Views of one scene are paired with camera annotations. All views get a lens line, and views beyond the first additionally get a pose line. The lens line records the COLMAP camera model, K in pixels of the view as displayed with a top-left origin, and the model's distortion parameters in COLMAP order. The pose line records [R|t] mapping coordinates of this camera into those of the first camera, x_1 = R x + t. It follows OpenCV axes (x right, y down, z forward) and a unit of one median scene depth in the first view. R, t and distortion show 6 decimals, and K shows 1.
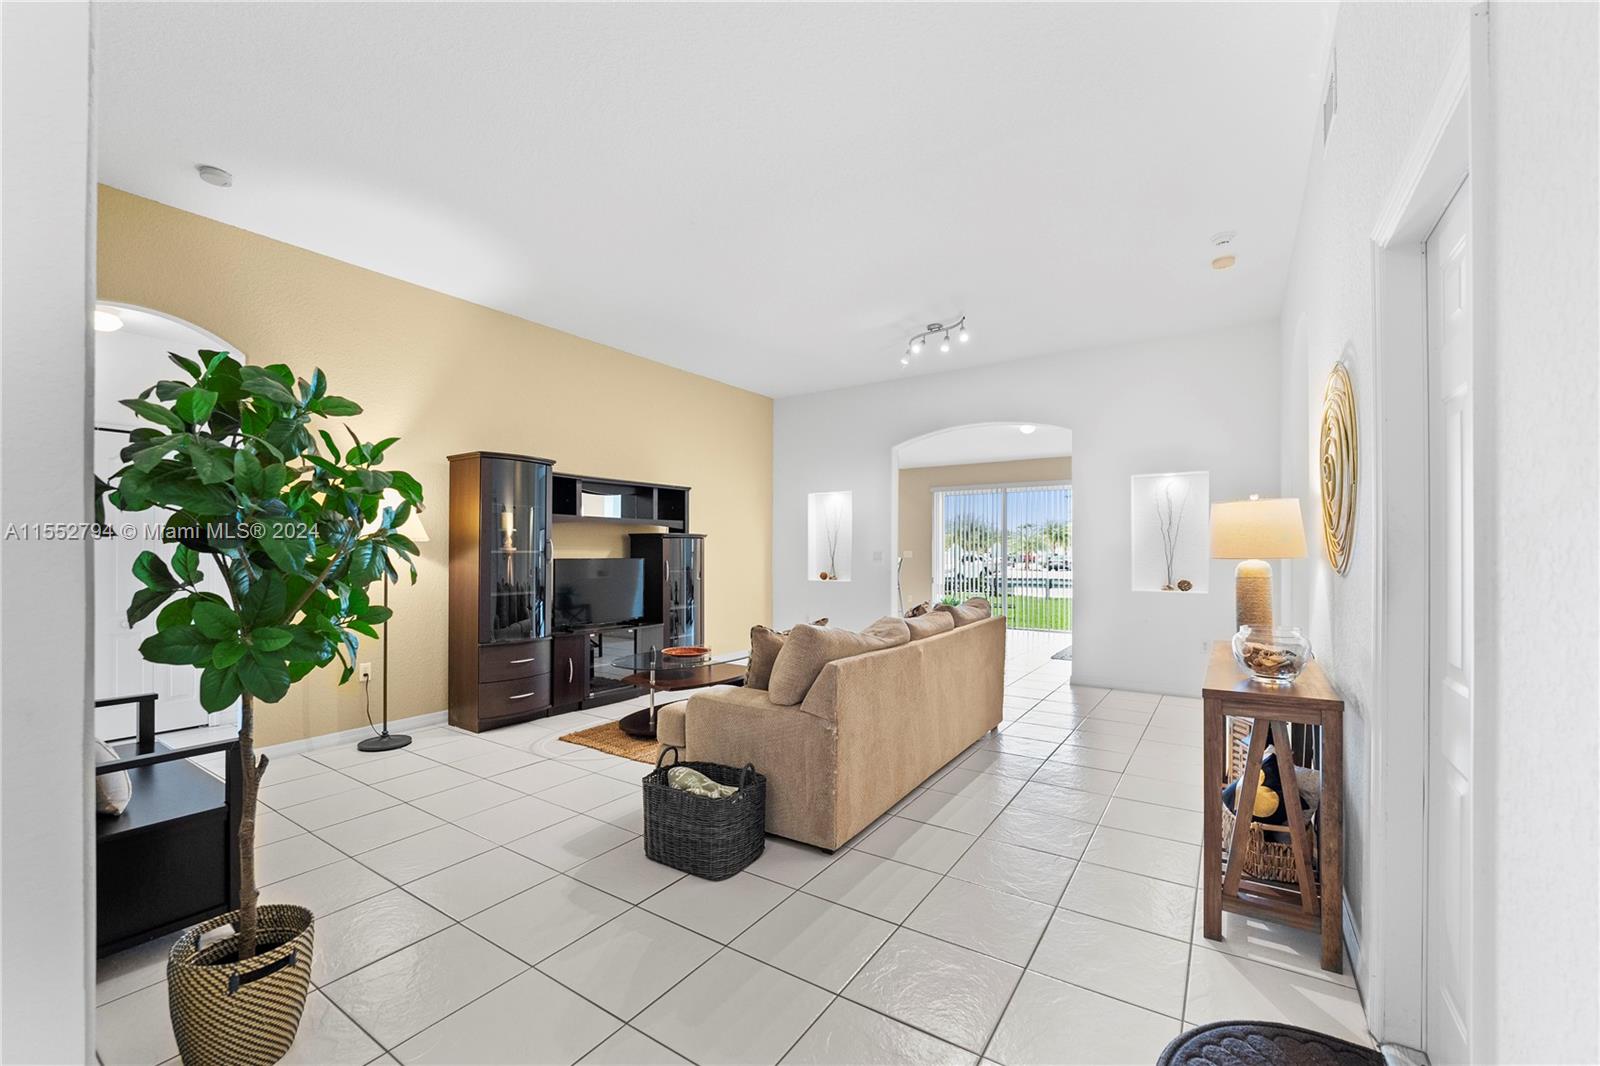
lens RADIAL K [[656.5, 0, 801.3], [0, 656.5, 550.3], [0, 0, 1]] dist [-0.016009, 0.002283]
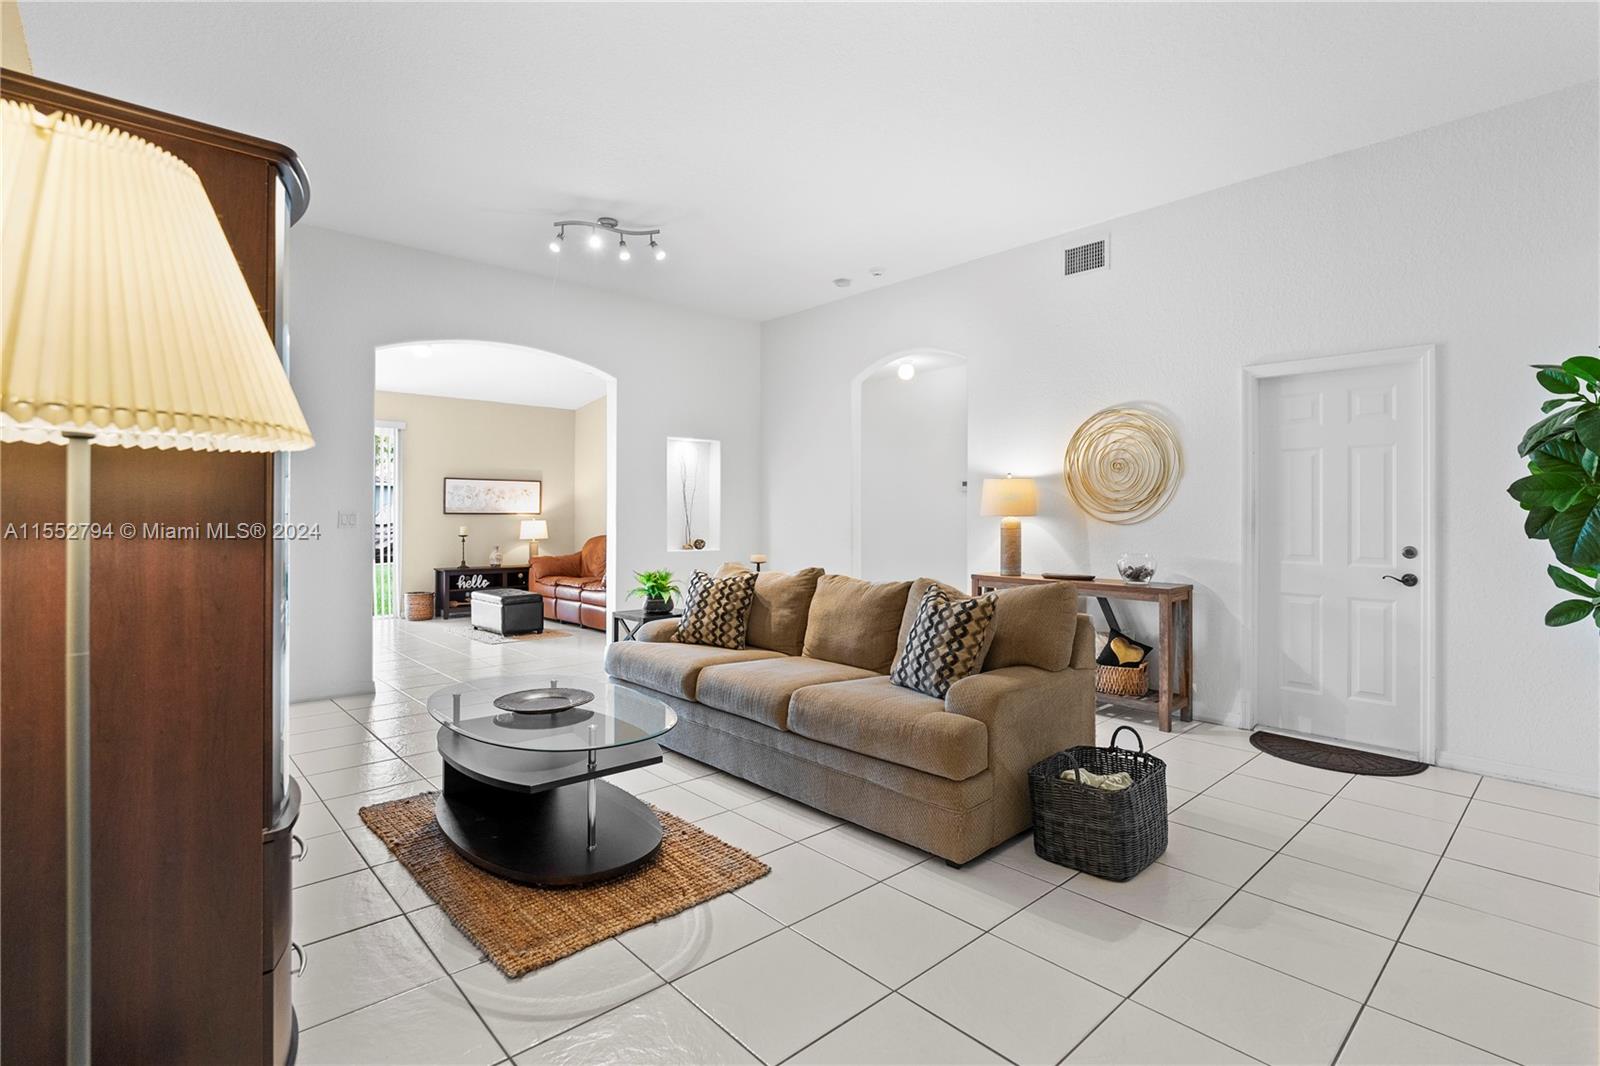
lens RADIAL K [[742.8, 0, 796.3], [0, 742.8, 523.4], [0, 0, 1]] dist [-0.015099, 0.000730]
pose [[0.244447, -0.010948, 0.969601, -0.738687], [-0.006886, 0.999891, 0.013026, 0.002706], [-0.969638, -0.009861, 0.244346, 0.701819]]
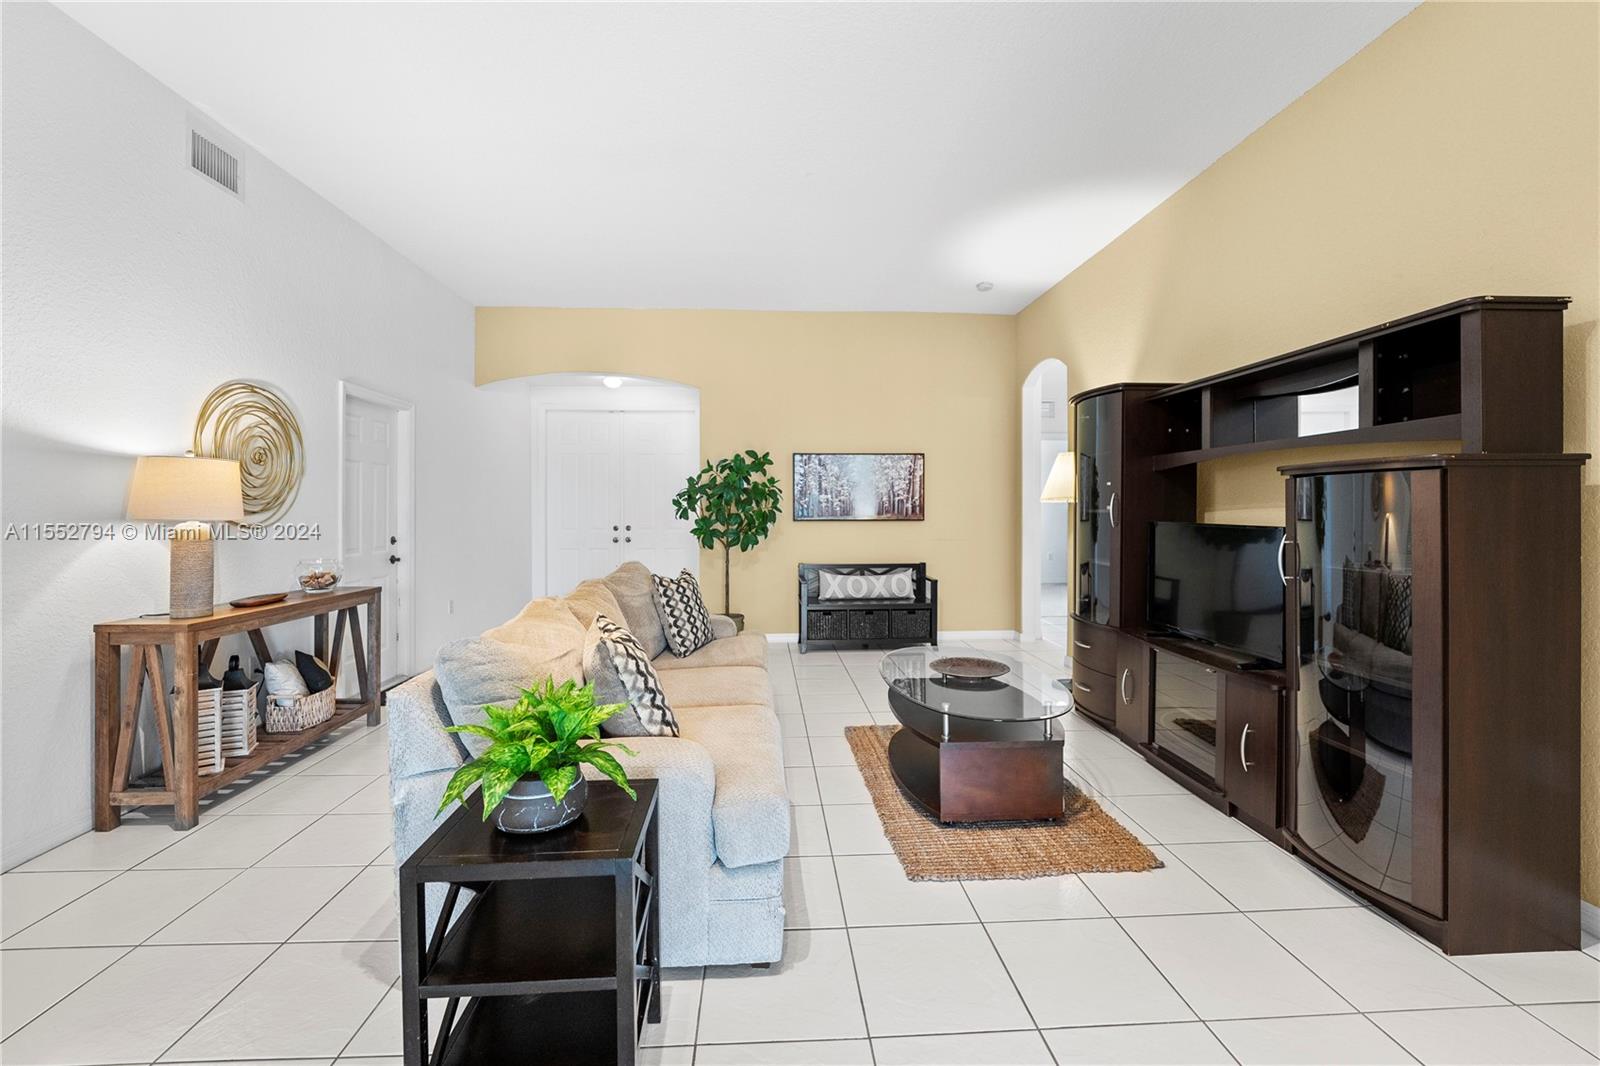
lens RADIAL K [[703.2, 0, 810.6], [0, 703.2, 516.6], [0, 0, 1]] dist [-0.011740, 0.000002]
pose [[-0.796520, 0.015314, -0.604418, 0.365778], [0.013472, 0.999881, 0.007579, 0.002540], [0.604462, -0.002106, -0.796631, 1.526918]]
